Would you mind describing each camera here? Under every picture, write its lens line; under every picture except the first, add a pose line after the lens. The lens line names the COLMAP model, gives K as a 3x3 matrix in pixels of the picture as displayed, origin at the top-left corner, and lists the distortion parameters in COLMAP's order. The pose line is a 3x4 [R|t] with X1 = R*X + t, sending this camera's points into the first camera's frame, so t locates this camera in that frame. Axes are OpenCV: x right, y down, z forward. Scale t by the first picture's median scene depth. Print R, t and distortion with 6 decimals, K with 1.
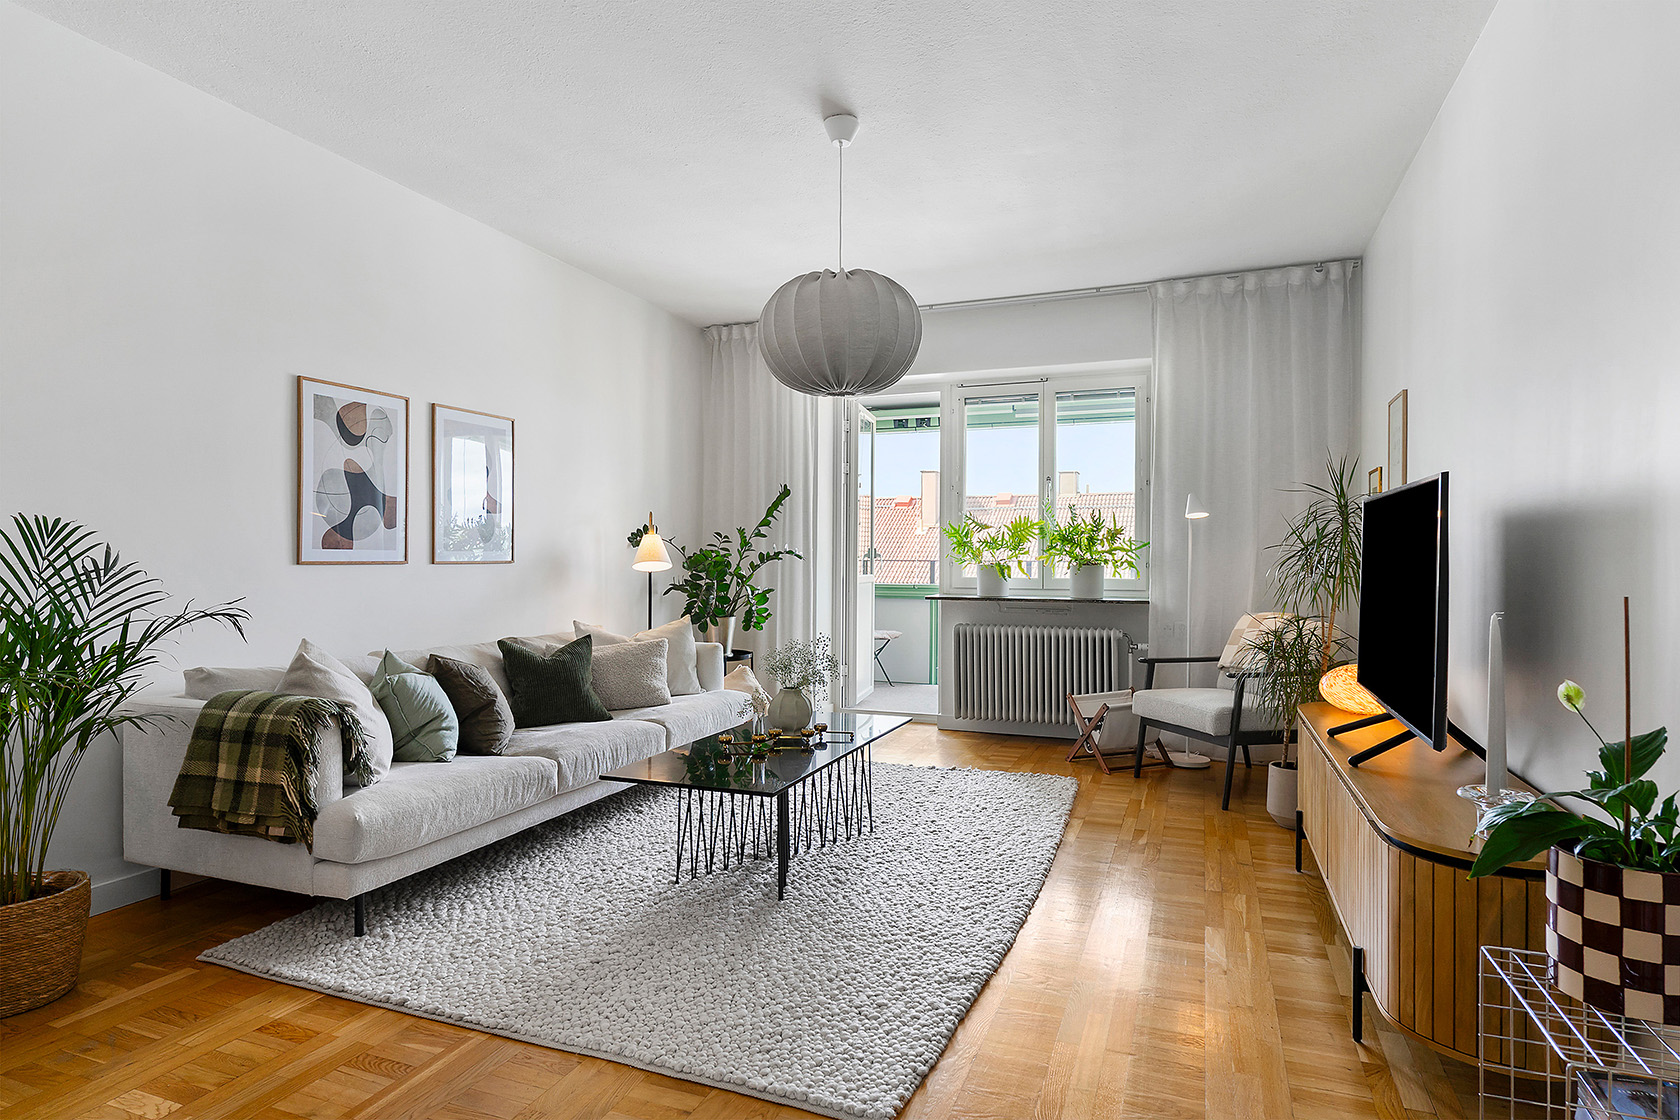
lens RADIAL K [[914.2, 0, 840.0], [0, 914.2, 560.0], [0, 0, 1]] dist [0.003065, 0.000234]
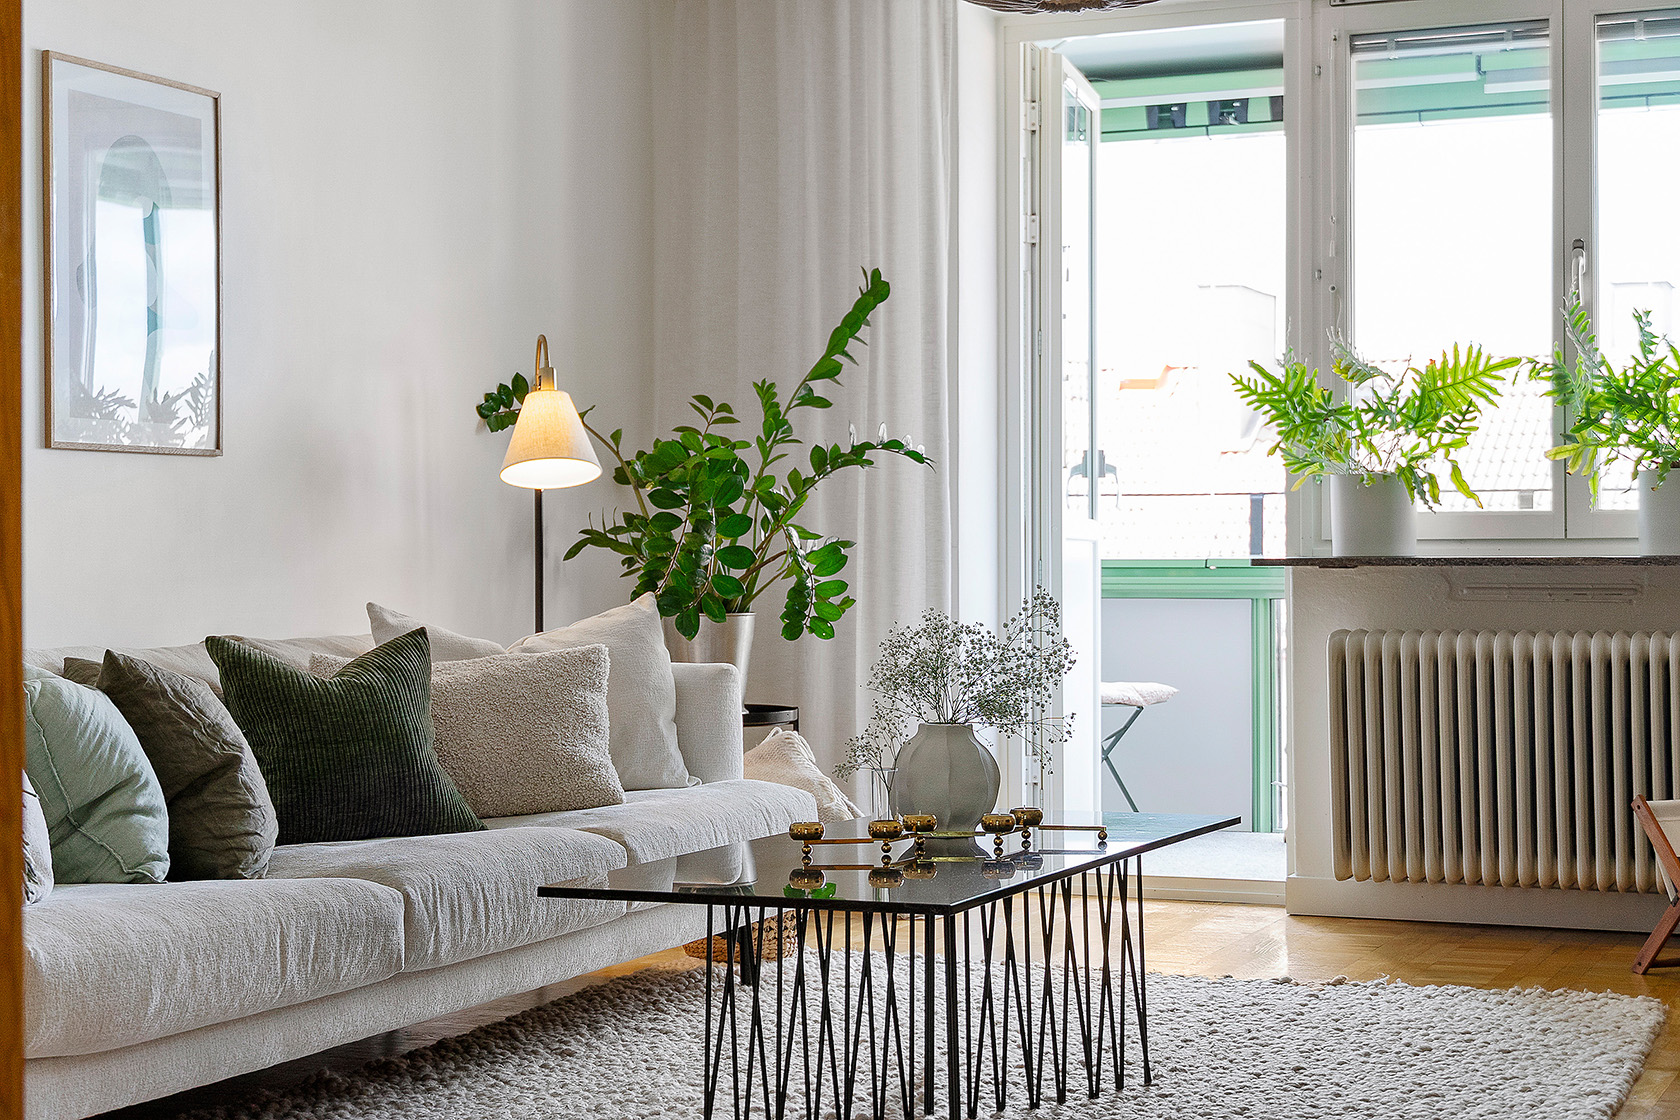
lens RADIAL K [[2805.2, 0, 840.0], [0, 2805.2, 560.0], [0, 0, 1]] dist [0.017033, 0.147338]
pose [[0.999398, -0.010137, -0.033188, -0.042490], [0.009910, 0.999926, -0.007007, 0.051962], [0.033257, 0.006674, 0.999425, -0.182693]]
